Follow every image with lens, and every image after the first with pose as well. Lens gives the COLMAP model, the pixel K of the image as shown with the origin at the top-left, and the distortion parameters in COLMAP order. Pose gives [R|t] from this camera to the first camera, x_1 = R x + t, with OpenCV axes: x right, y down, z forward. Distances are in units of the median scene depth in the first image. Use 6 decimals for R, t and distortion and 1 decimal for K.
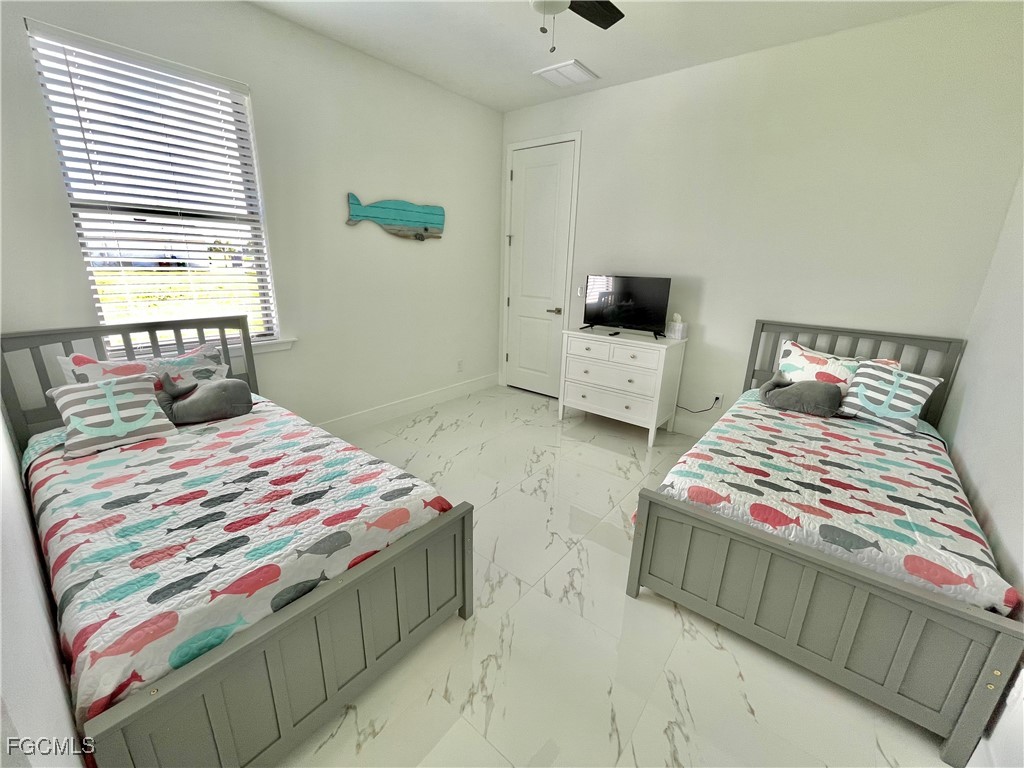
lens RADIAL K [[416.2, 0, 507.5], [0, 416.2, 379.7], [0, 0, 1]] dist [-0.000290, 0.000183]
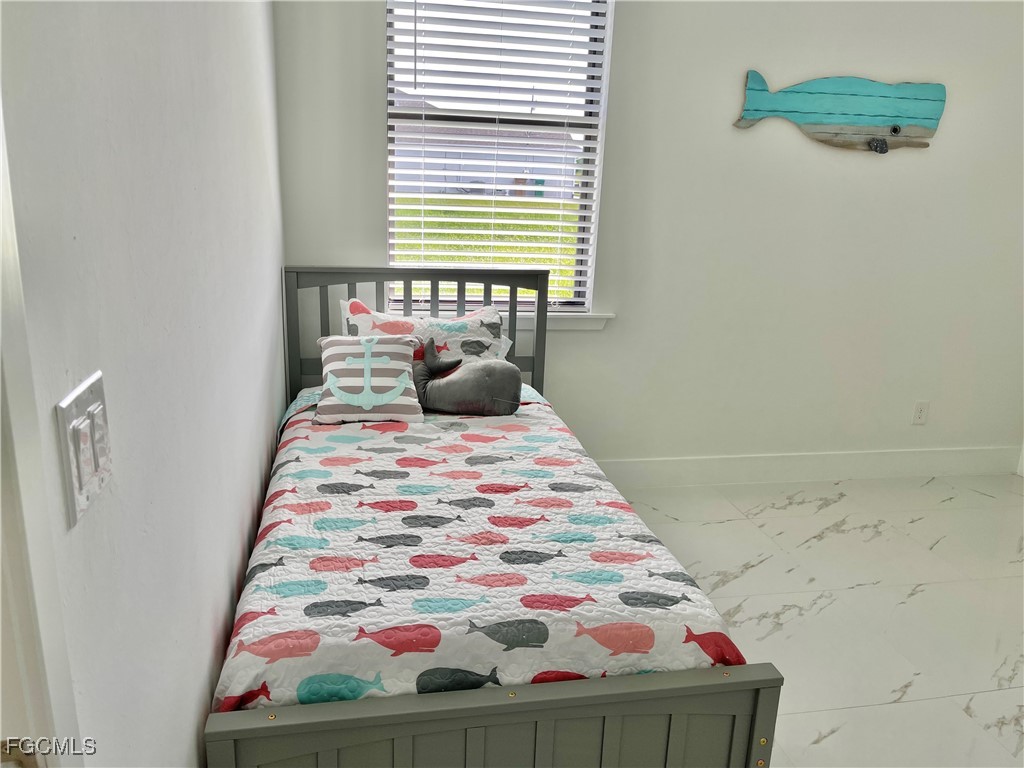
lens RADIAL K [[778.4, 0, 506.5], [0, 778.4, 385.5], [0, 0, 1]] dist [0.048914, -0.053100]
pose [[0.767103, 0.176031, -0.616900, 0.168727], [-0.194798, 0.980128, 0.037450, -0.013957], [0.611234, 0.091443, 0.786150, 0.008841]]
